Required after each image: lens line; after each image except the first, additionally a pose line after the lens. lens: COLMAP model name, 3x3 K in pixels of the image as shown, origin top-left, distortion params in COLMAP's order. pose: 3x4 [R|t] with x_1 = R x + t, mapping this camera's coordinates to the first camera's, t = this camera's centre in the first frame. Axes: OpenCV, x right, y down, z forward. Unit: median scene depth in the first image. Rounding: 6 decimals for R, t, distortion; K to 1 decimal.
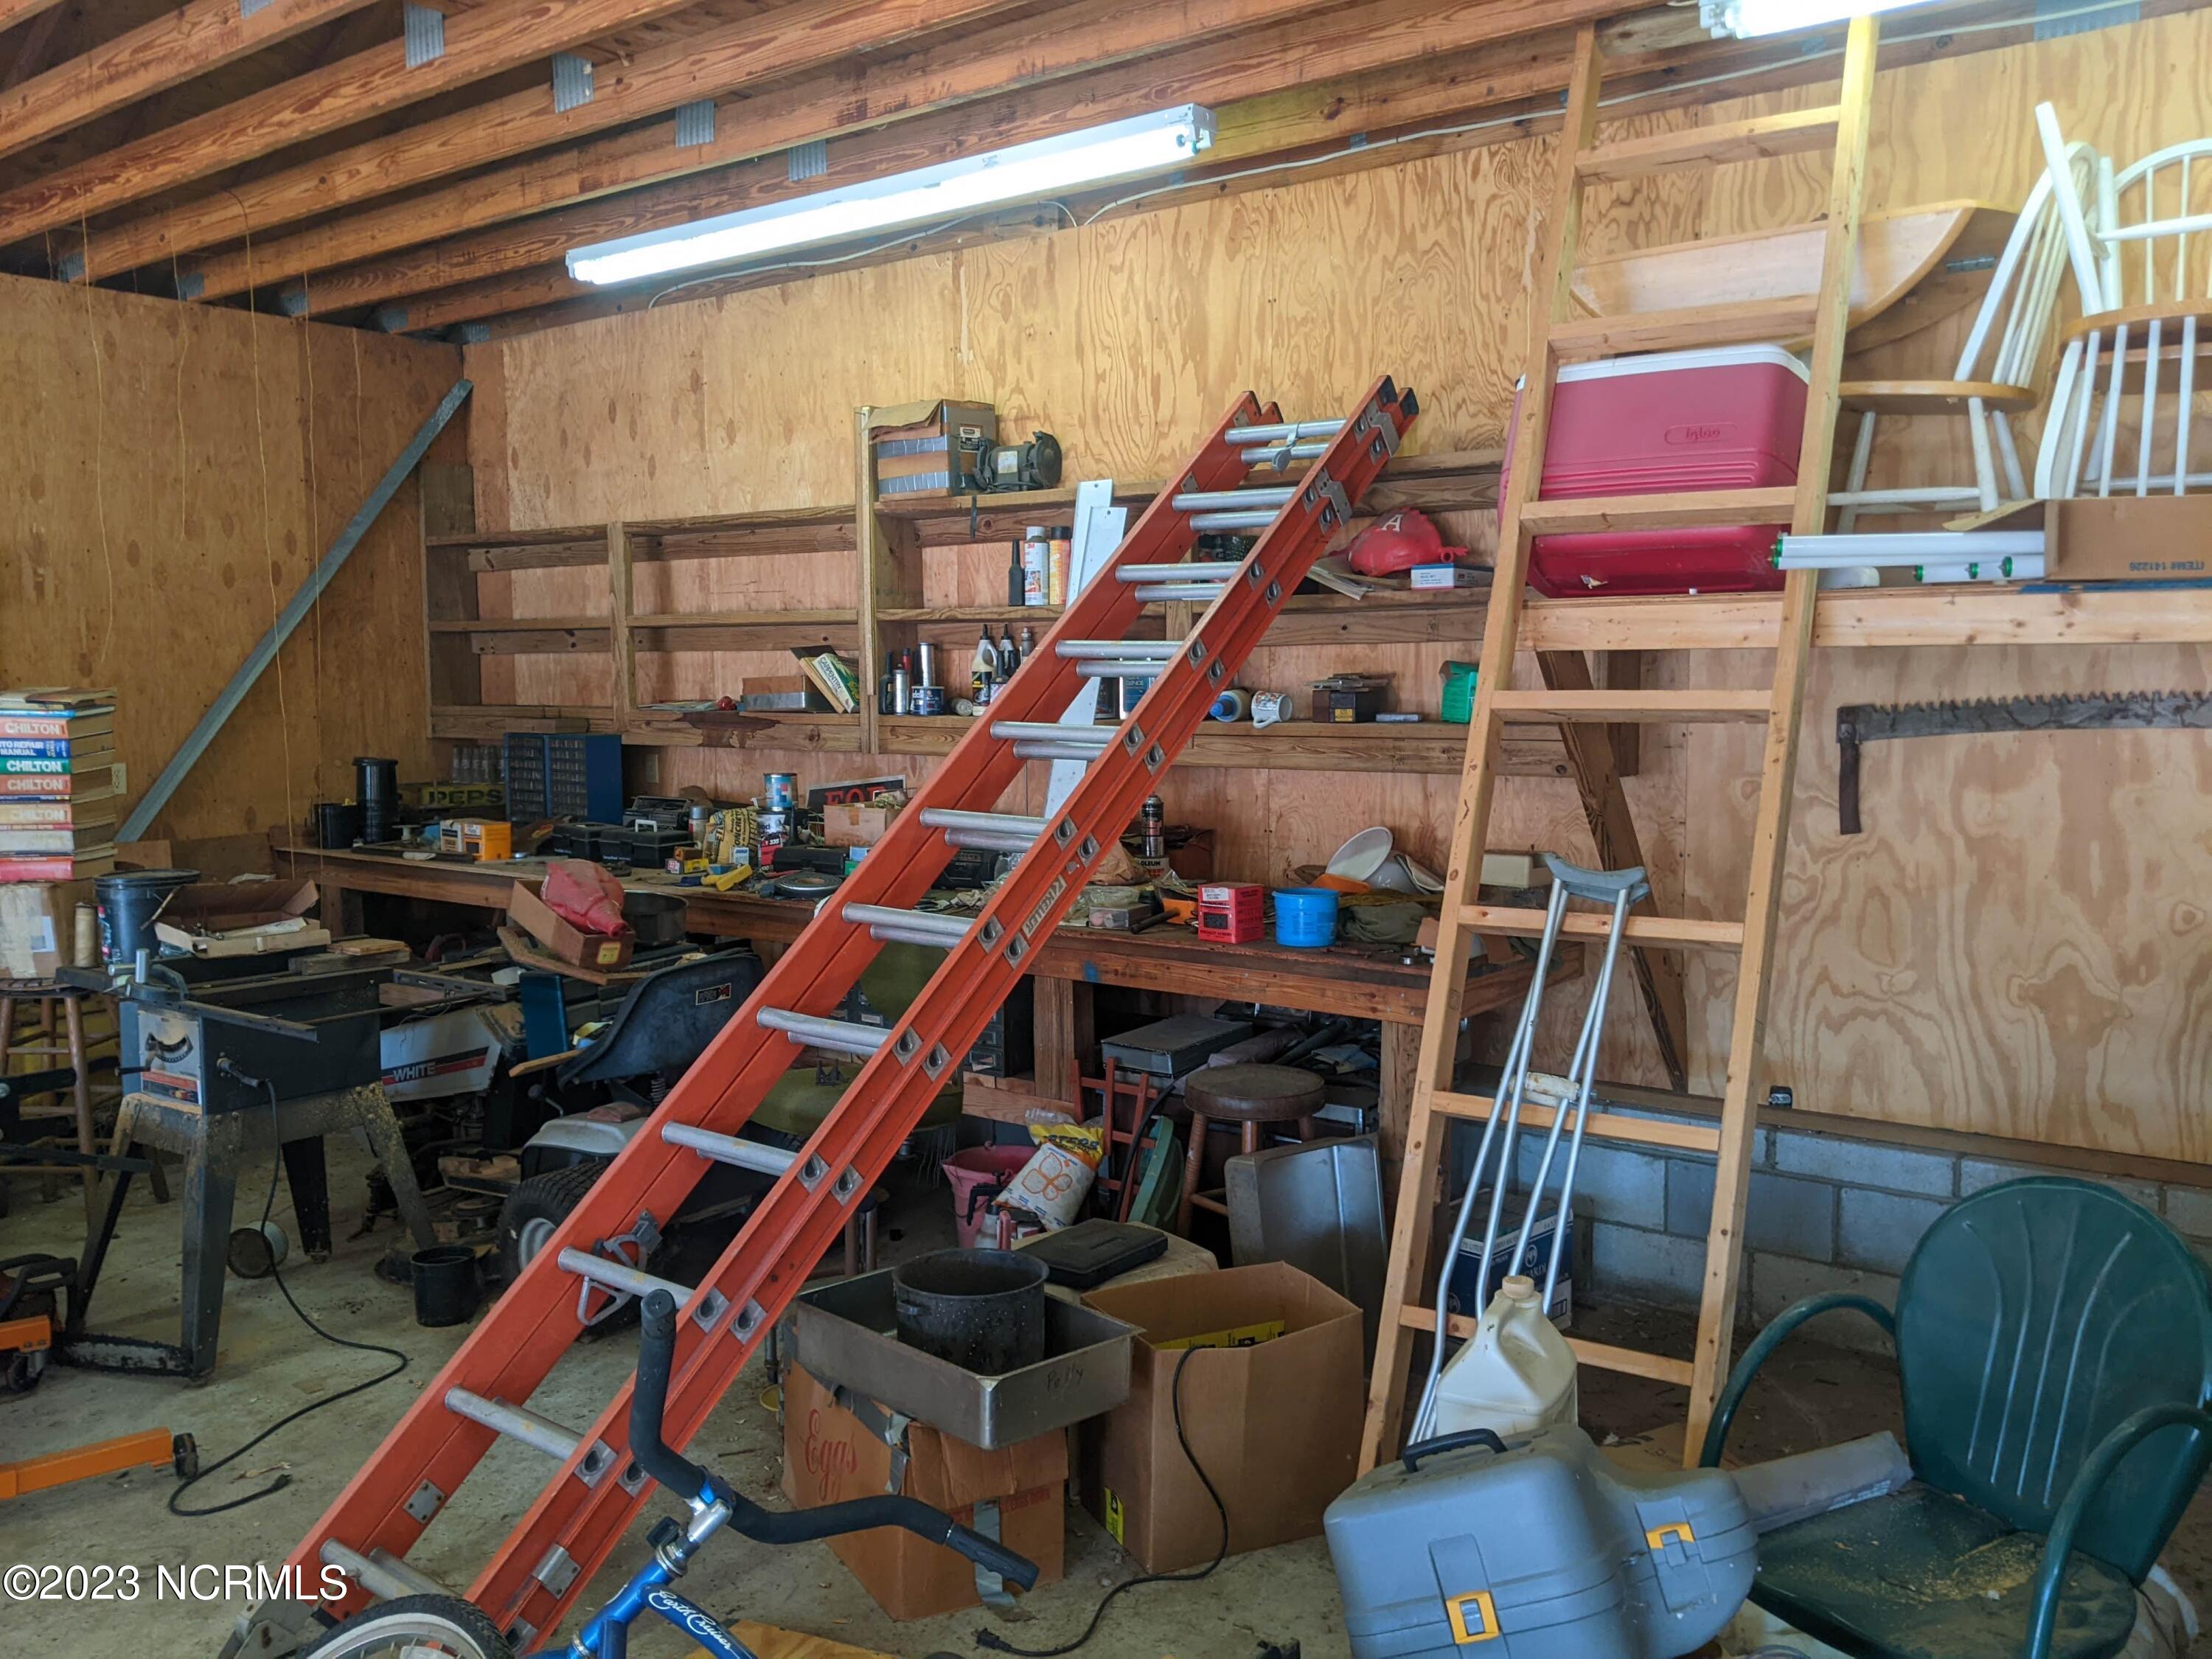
lens RADIAL K [[1746.8, 0, 1105.4], [0, 1746.8, 851.2], [0, 0, 1]] dist [0.063866, -0.105608]
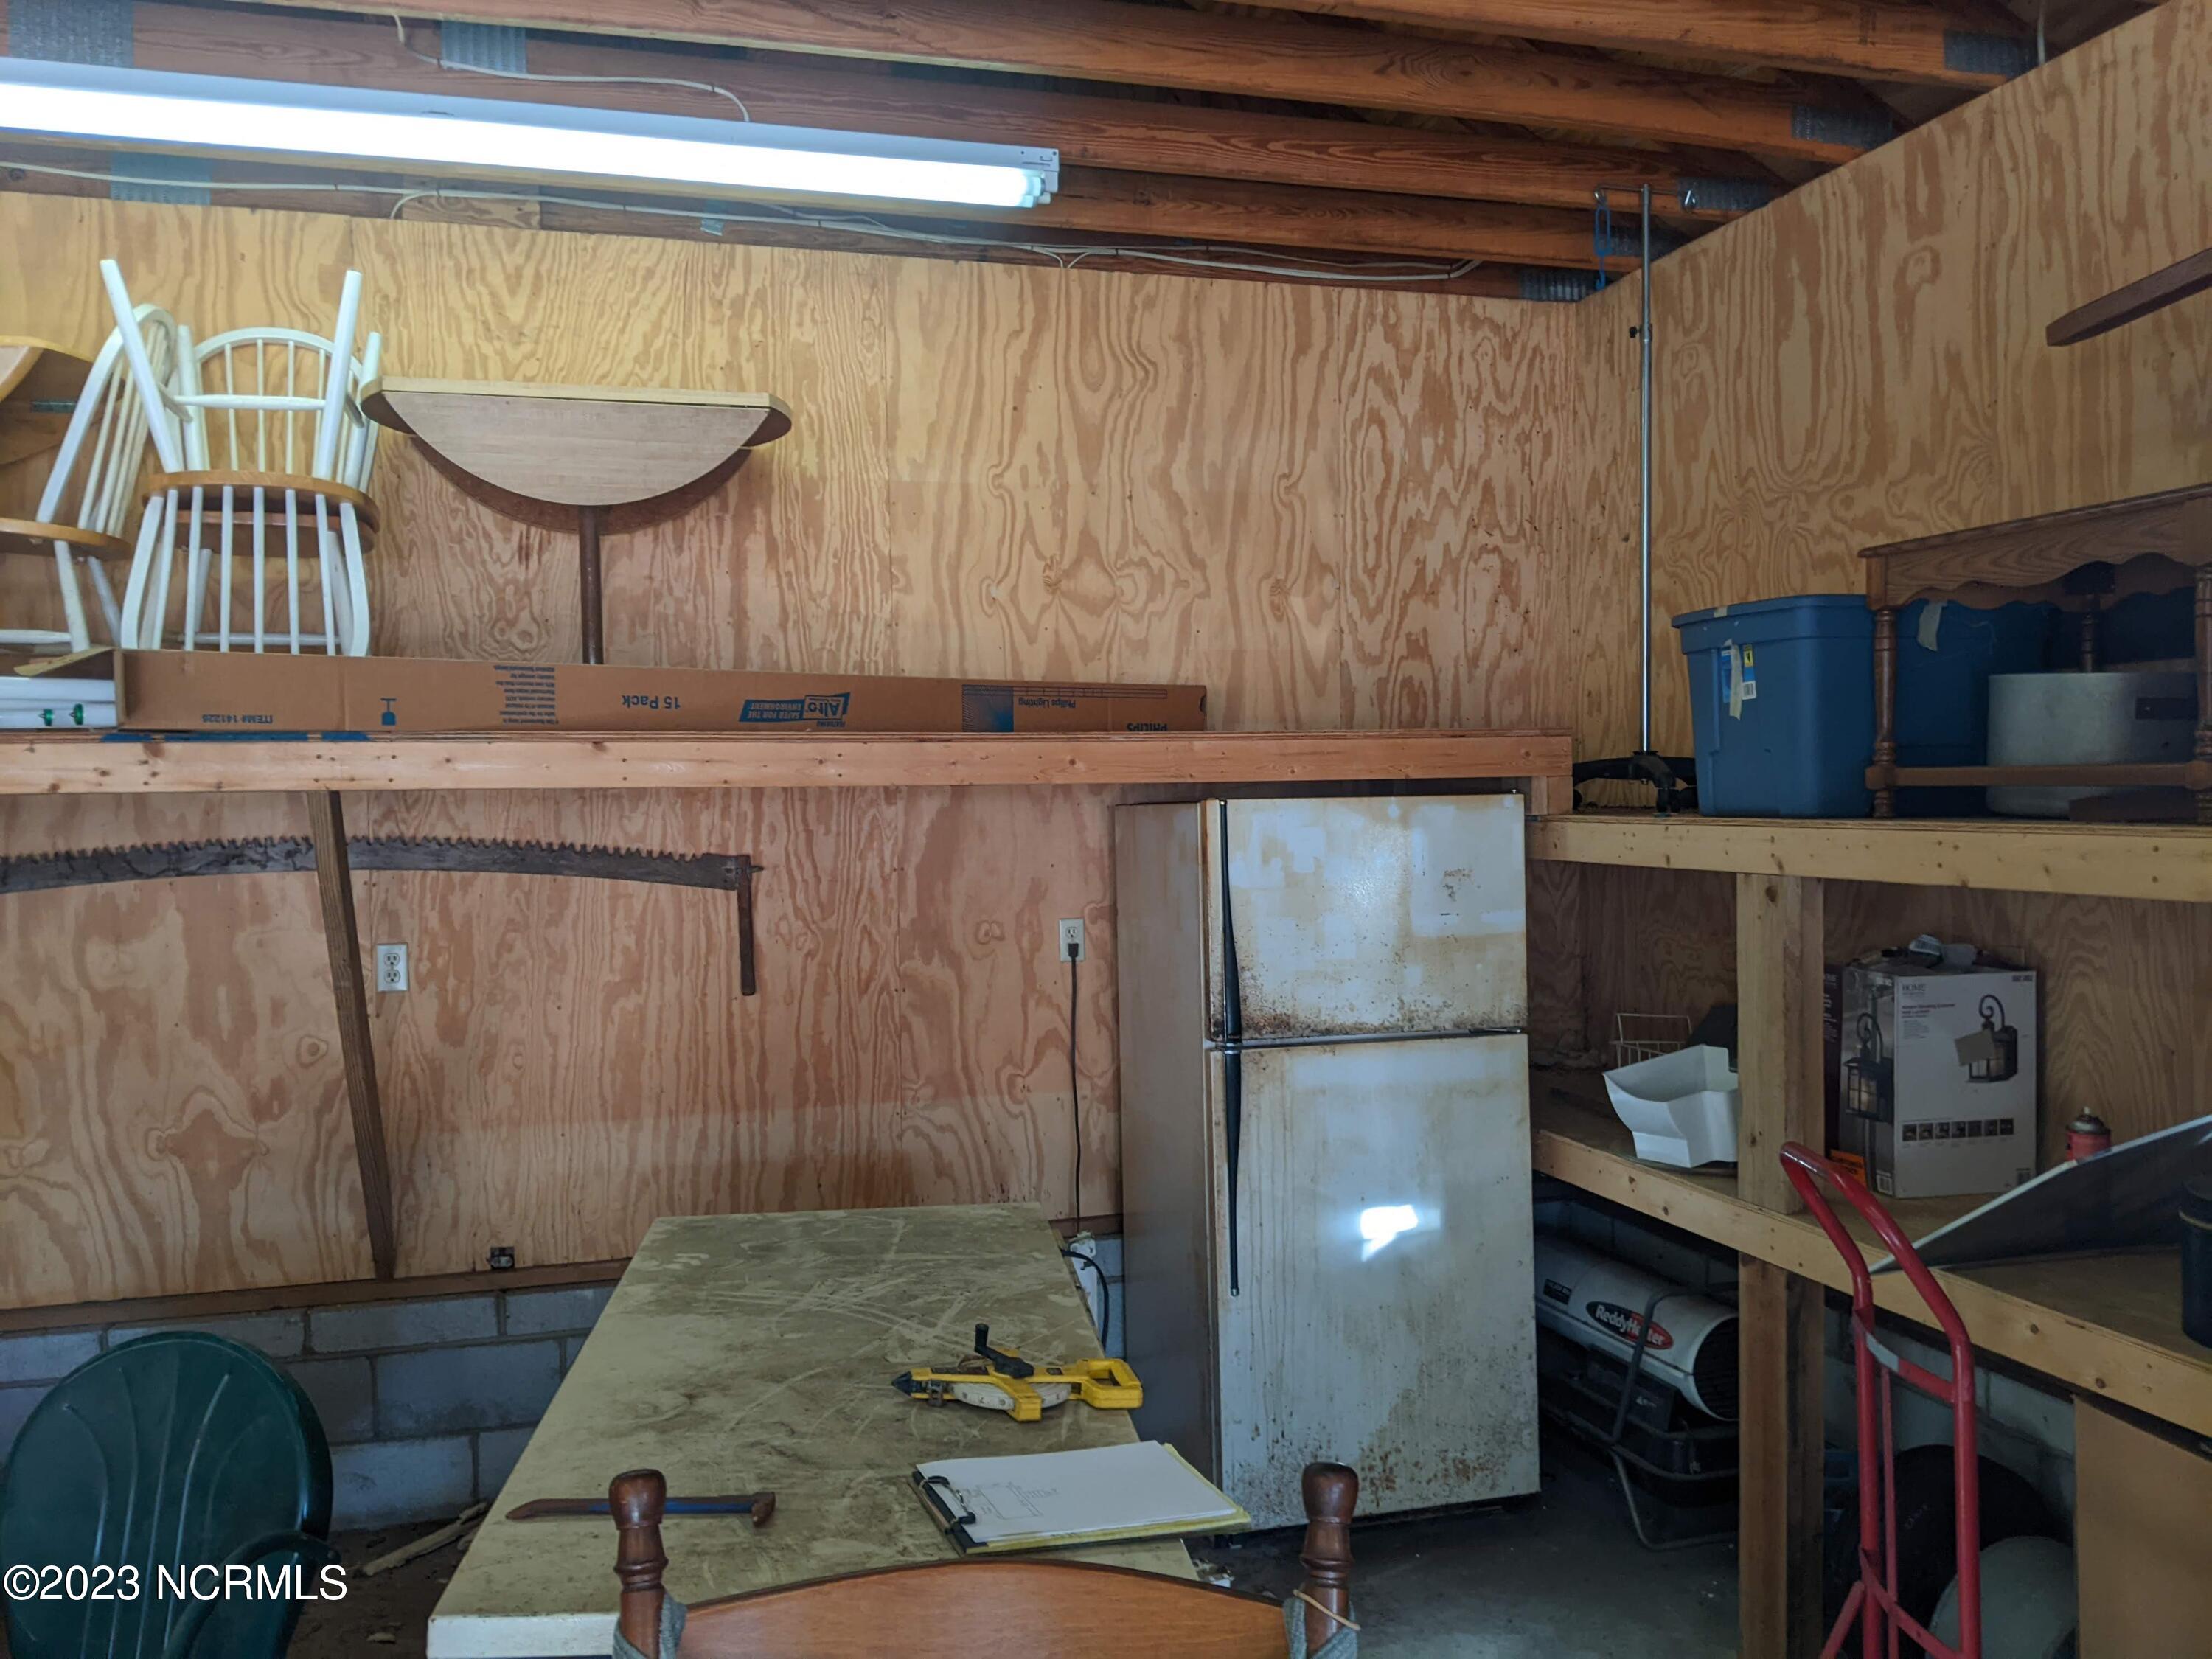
lens RADIAL K [[1733.8, 0, 1101.8], [0, 1733.8, 834.8], [0, 0, 1]] dist [0.101869, -0.184641]
pose [[0.599710, -0.018387, 0.800006, 0.054523], [0.091100, 0.994805, -0.045428, 0.000556], [-0.795015, 0.100124, 0.598270, -0.018707]]
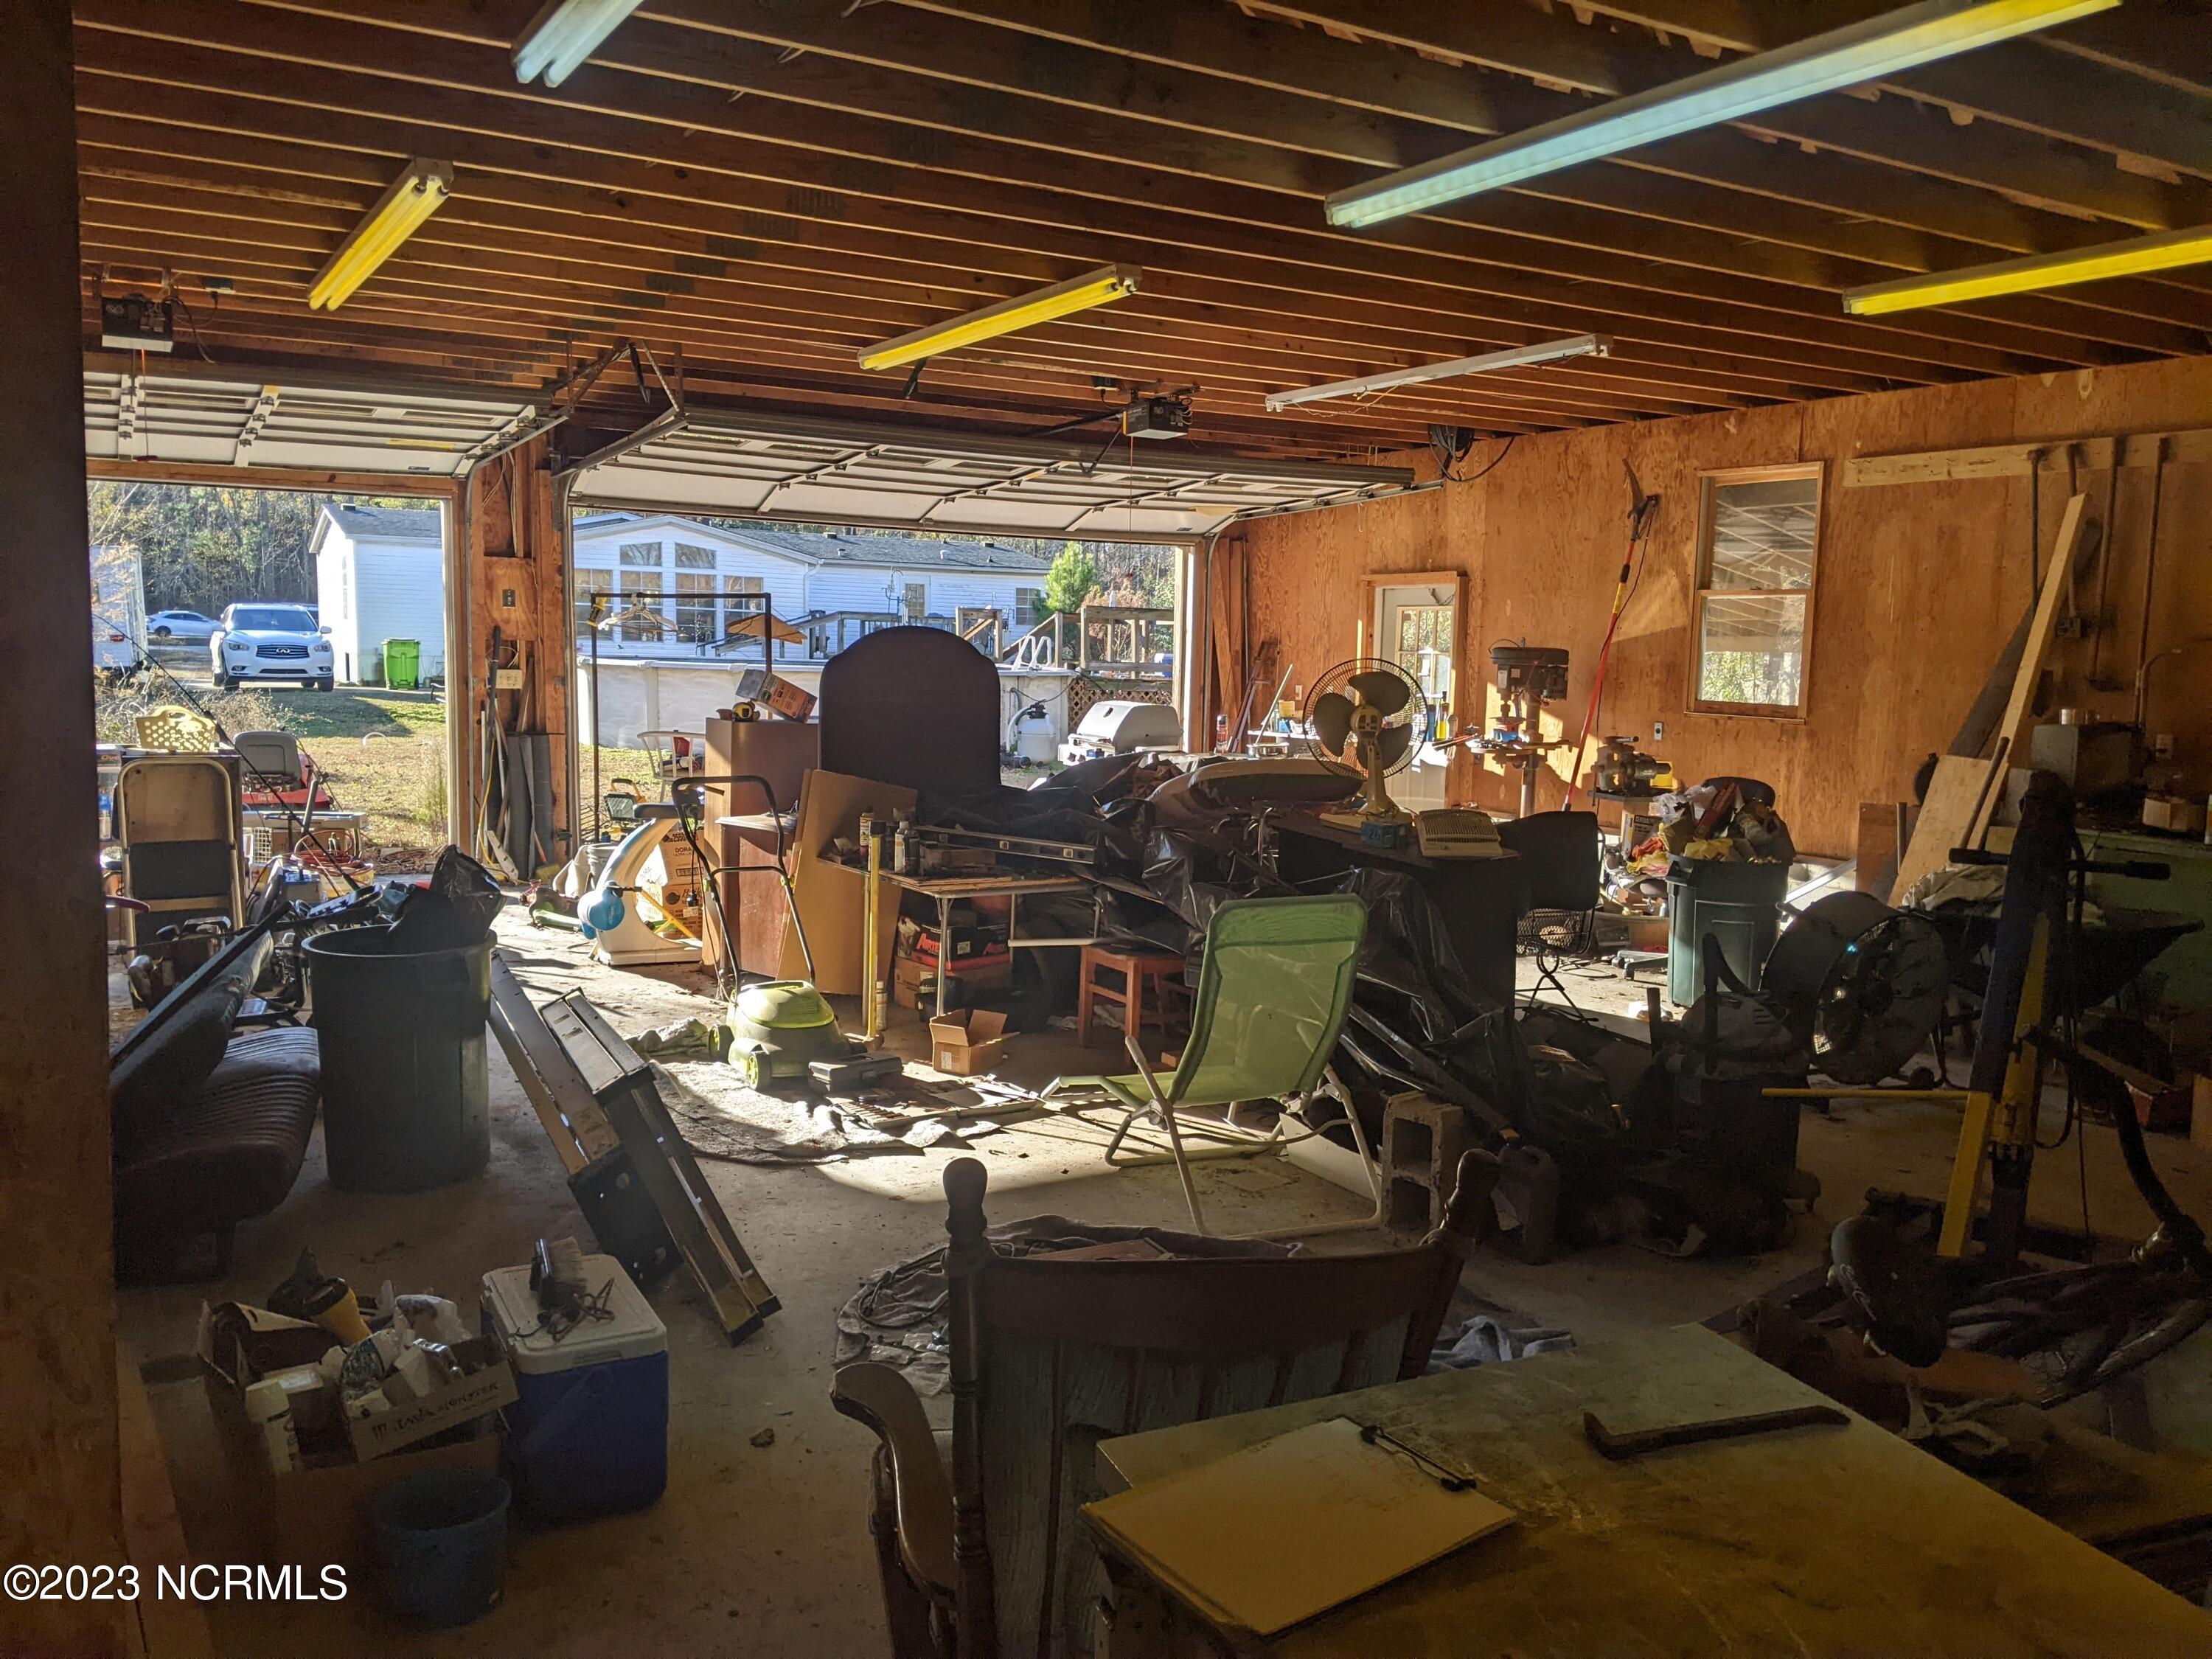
lens RADIAL K [[1754.7, 0, 1120.4], [0, 1754.7, 833.4], [0, 0, 1]] dist [0.104642, -0.193796]
pose [[-0.375341, 0.097905, -0.921702, 0.741211], [-0.115718, 0.981676, 0.151399, -0.042072], [0.919635, 0.163484, -0.357134, 0.343936]]
